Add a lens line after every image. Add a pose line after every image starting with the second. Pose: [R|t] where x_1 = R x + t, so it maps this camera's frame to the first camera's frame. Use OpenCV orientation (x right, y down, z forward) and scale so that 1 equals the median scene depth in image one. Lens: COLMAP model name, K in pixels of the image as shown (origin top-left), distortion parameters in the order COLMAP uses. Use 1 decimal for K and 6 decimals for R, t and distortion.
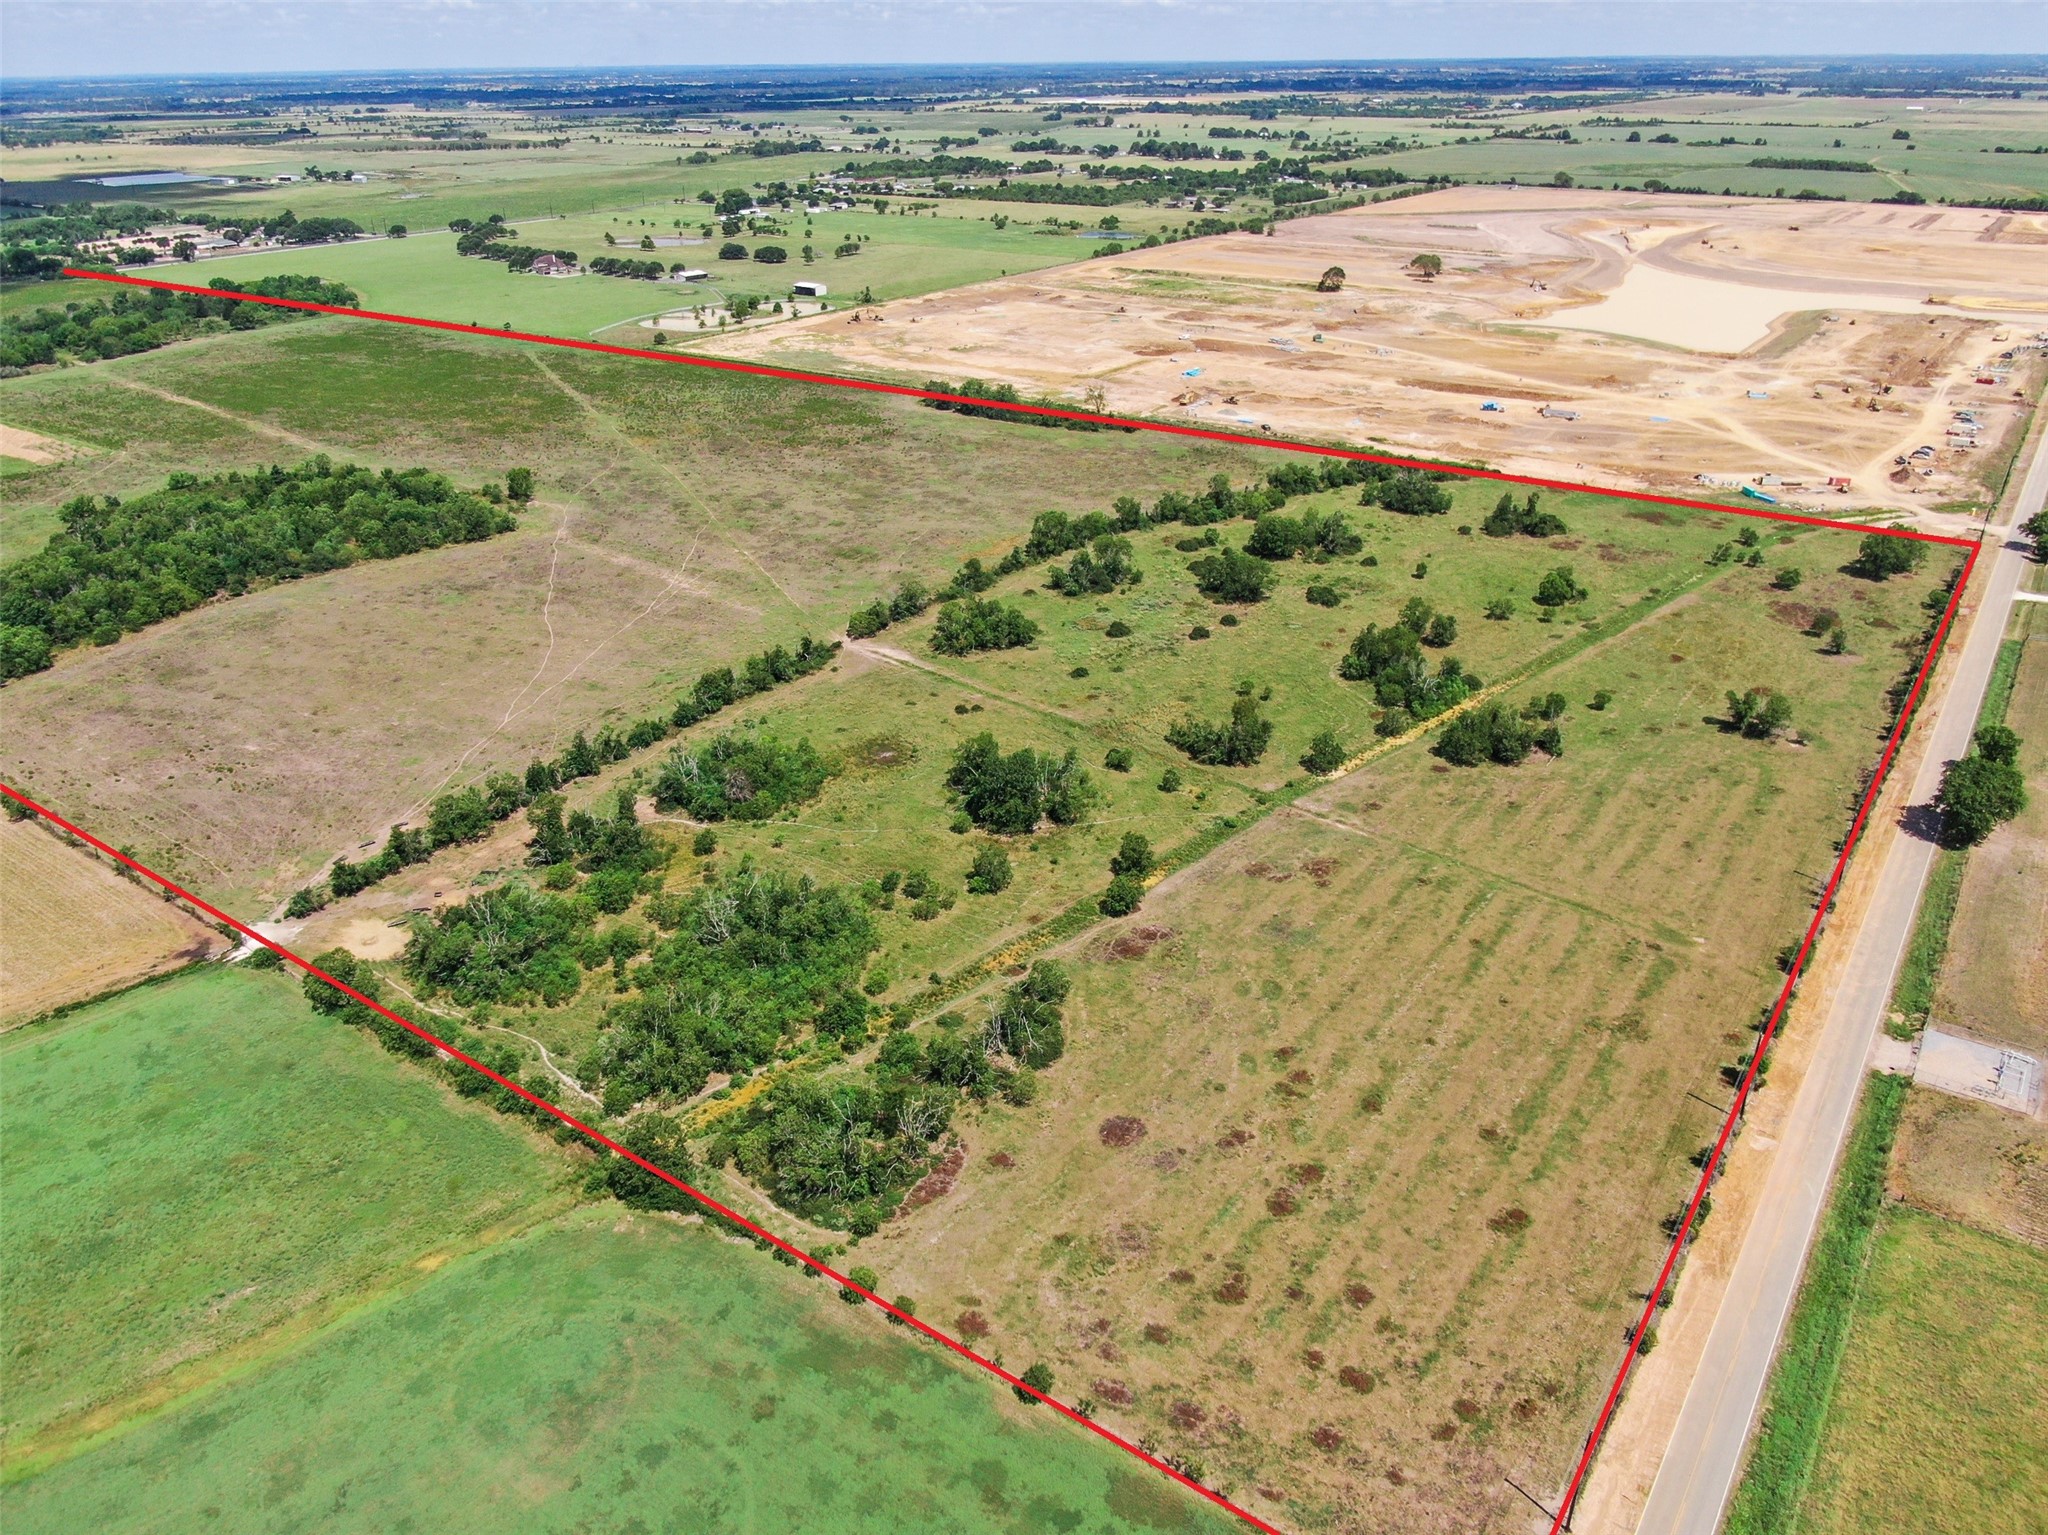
lens RADIAL K [[1472.0, 0, 1009.9], [0, 1472.0, 772.5], [0, 0, 1]] dist [-0.018051, 0.004670]
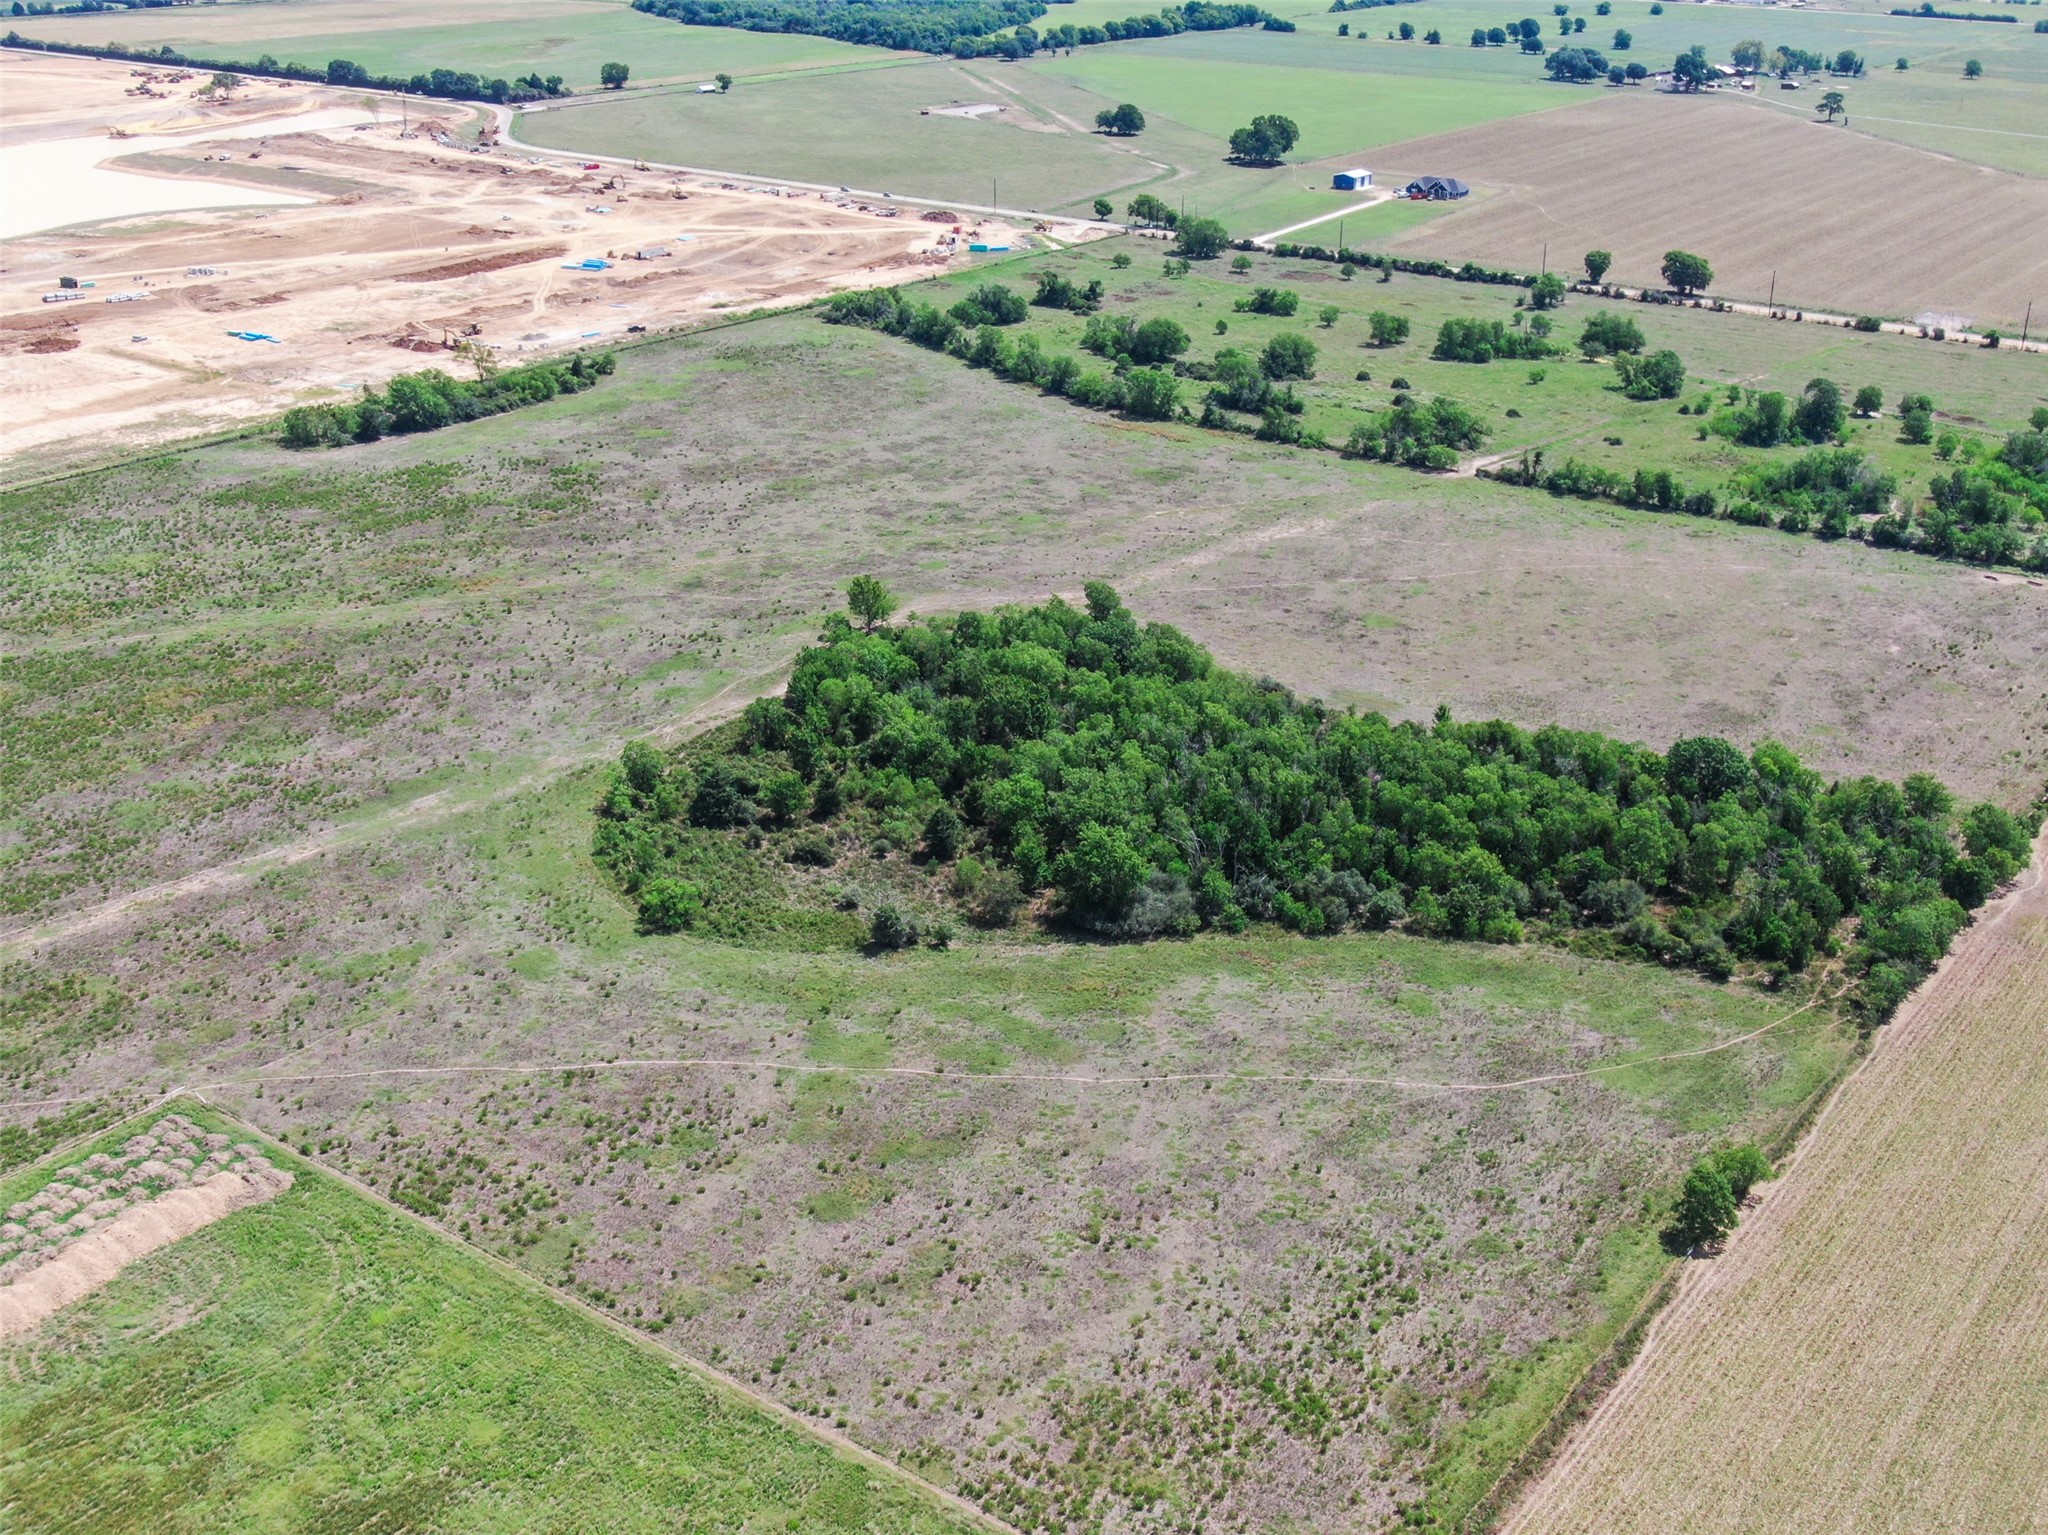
lens RADIAL K [[2305.0, 0, 1023.6], [0, 2305.0, 770.6], [0, 0, 1]] dist [0.002681, 0.000000]
pose [[0.009411, -0.377457, 0.925979, -1.137798], [0.429909, 0.837597, 0.337061, -0.401455], [-0.902823, 0.394915, 0.170155, 0.786621]]
